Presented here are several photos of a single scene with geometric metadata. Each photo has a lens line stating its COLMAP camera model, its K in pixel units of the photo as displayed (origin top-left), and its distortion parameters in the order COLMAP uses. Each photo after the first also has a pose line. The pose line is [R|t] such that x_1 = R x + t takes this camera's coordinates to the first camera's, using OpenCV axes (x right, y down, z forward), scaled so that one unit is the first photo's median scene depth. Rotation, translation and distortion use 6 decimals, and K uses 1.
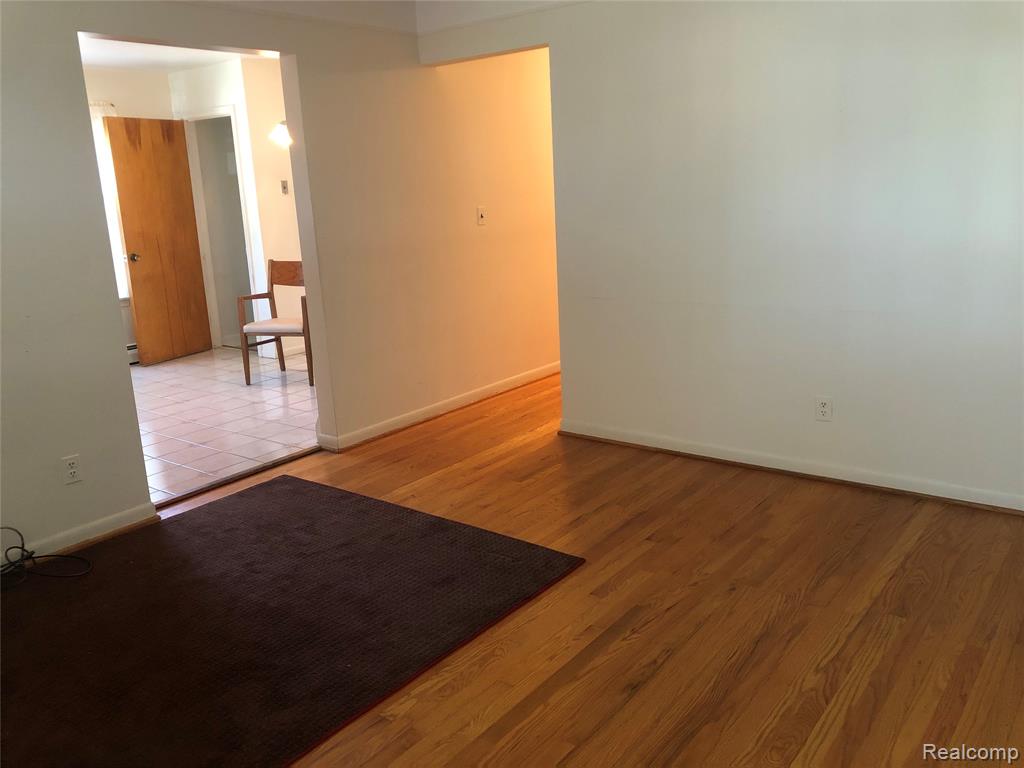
lens RADIAL K [[831.4, 0, 511.4], [0, 831.4, 373.6], [0, 0, 1]] dist [0.022521, -0.024799]
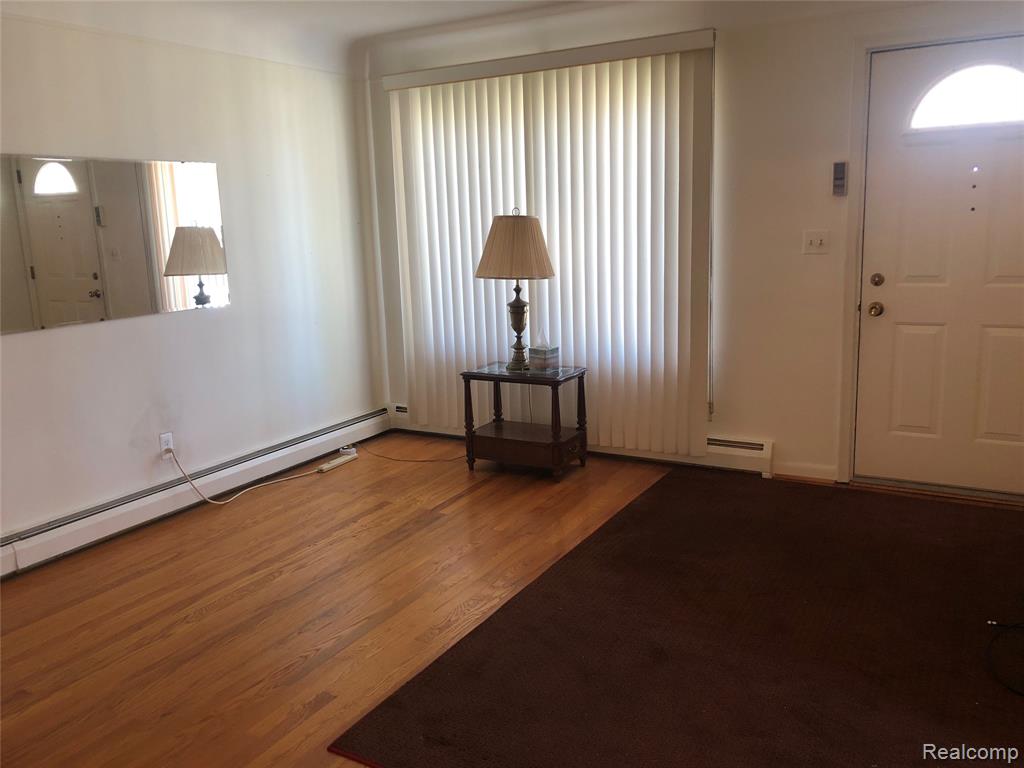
lens RADIAL K [[831.4, 0, 501.6], [0, 831.4, 380.0], [0, 0, 1]] dist [0.022521, -0.024799]
pose [[-0.986409, 0.119377, -0.112902, -0.012937], [0.062317, 0.907597, 0.415192, -0.314580], [0.152034, 0.402514, -0.902701, 1.385135]]
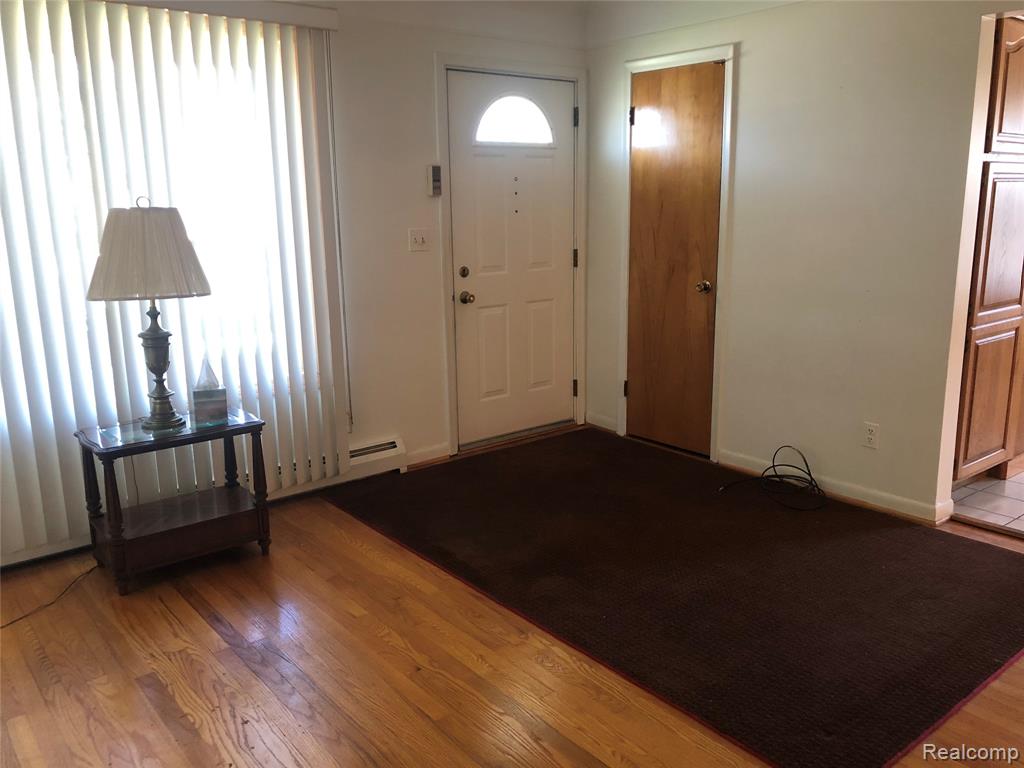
lens RADIAL K [[831.4, 0, 505.2], [0, 831.4, 391.6], [0, 0, 1]] dist [0.022521, -0.024799]
pose [[-0.217460, 0.278319, -0.935548, 0.580383], [-0.198641, 0.925807, 0.321594, -0.193478], [0.955643, 0.255772, -0.146040, 0.691656]]
